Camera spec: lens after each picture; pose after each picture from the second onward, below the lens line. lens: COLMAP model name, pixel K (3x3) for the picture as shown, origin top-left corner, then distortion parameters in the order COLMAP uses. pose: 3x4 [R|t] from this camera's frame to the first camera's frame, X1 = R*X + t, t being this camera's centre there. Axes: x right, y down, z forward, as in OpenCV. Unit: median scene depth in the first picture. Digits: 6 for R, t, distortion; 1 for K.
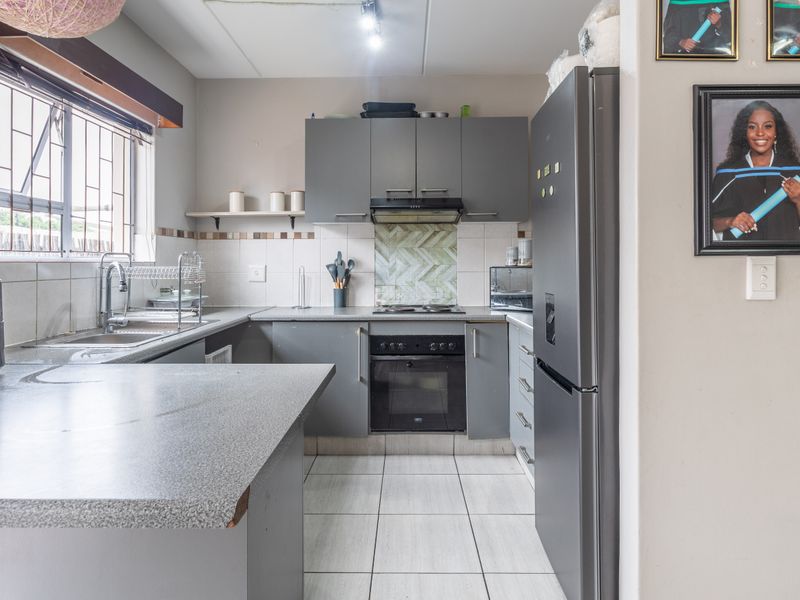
lens RADIAL K [[468.1, 0, 400.9], [0, 468.1, 261.0], [0, 0, 1]] dist [0.000593, 0.000405]
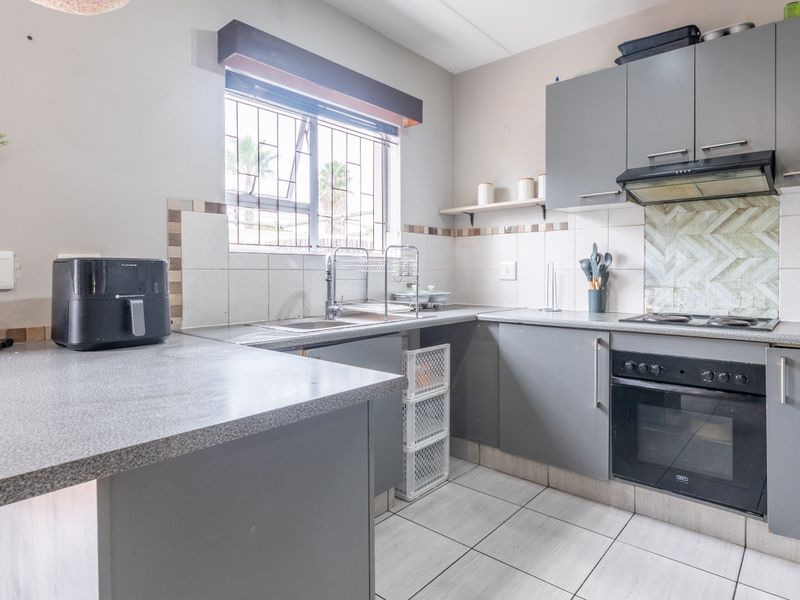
lens RADIAL K [[451.7, 0, 448.4], [0, 451.7, 281.2], [0, 0, 1]] dist [-0.003413, -0.000868]
pose [[0.786473, 0.011191, -0.617524, 0.171950], [0.001886, 0.999788, 0.020520, 0.032253], [0.617622, -0.017303, 0.786285, 0.263172]]
